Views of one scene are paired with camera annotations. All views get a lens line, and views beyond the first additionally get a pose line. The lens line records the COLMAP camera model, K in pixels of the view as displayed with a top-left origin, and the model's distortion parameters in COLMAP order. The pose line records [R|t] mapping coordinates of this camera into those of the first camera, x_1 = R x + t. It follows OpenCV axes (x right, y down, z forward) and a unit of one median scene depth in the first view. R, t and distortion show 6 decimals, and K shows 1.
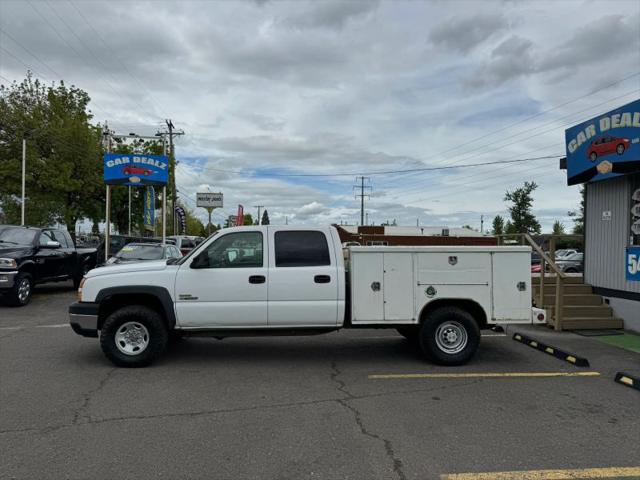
lens RADIAL K [[450.0, 0, 321.6], [0, 450.0, 240.7], [0, 0, 1]] dist [0.041936, -0.053921]
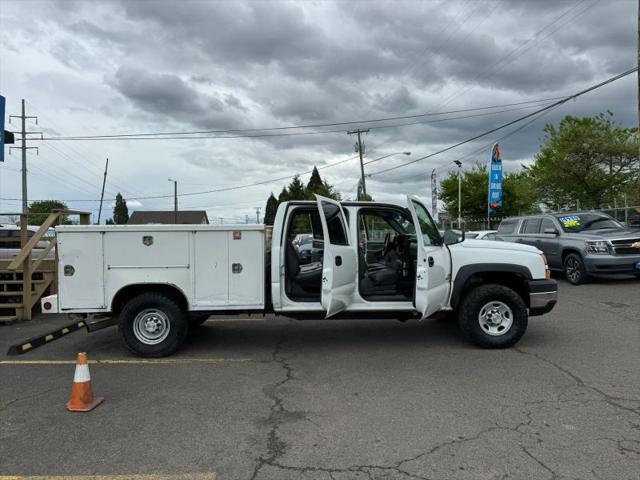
lens RADIAL K [[450.9, 0, 319.1], [0, 450.9, 238.8], [0, 0, 1]] dist [0.050904, -0.056846]
pose [[-0.999868, 0.005350, 0.015349, -0.055381], [0.005312, 0.999983, -0.002496, 0.036022], [-0.015362, -0.002414, -0.999879, 1.583362]]
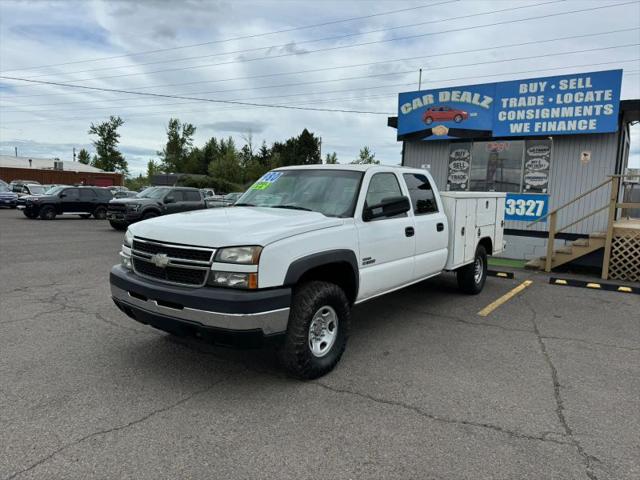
lens RADIAL K [[447.2, 0, 319.7], [0, 447.2, 243.1], [0, 0, 1]] dist [0.059376, -0.076319]
pose [[0.636583, -0.079205, 0.767130, -0.628143], [-0.032090, 0.991130, 0.128962, 0.003704], [-0.770540, -0.106713, 0.628395, 0.421212]]
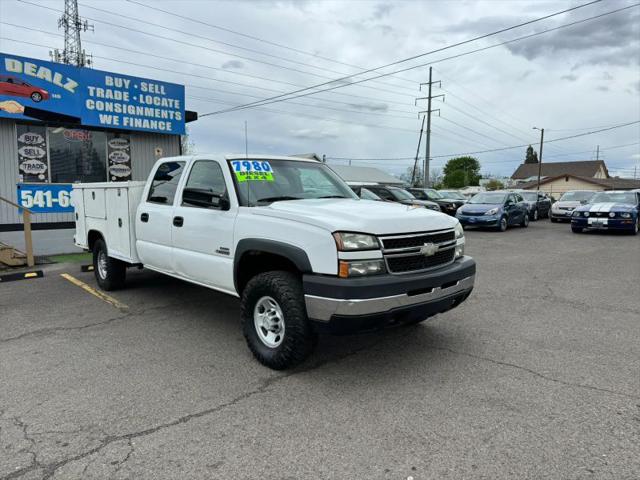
lens RADIAL K [[450.9, 0, 319.1], [0, 450.9, 238.8], [0, 0, 1]] dist [0.050904, -0.056846]
pose [[-0.636525, -0.085662, 0.766484, -0.666152], [-0.011180, 0.994733, 0.101887, 0.025429], [-0.771175, 0.056284, -0.634130, 1.151171]]
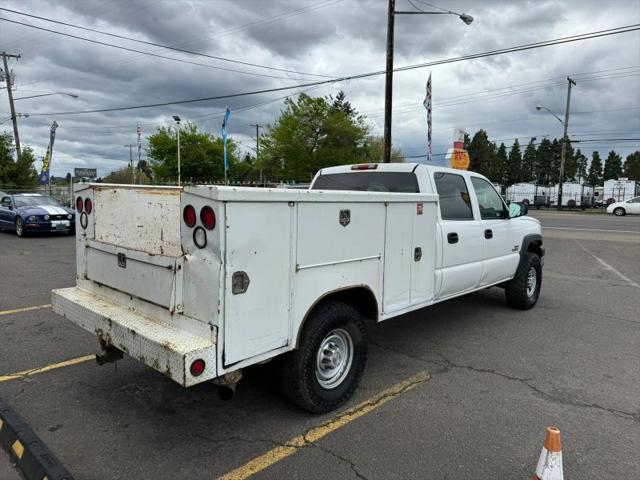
lens RADIAL K [[450.9, 0, 319.1], [0, 450.9, 238.8], [0, 0, 1]] dist [0.050904, -0.056846]
pose [[-0.714931, 0.049129, -0.697467, 0.472598], [-0.012560, 0.996465, 0.083065, 0.022438], [0.699083, 0.068146, -0.711786, 1.199569]]
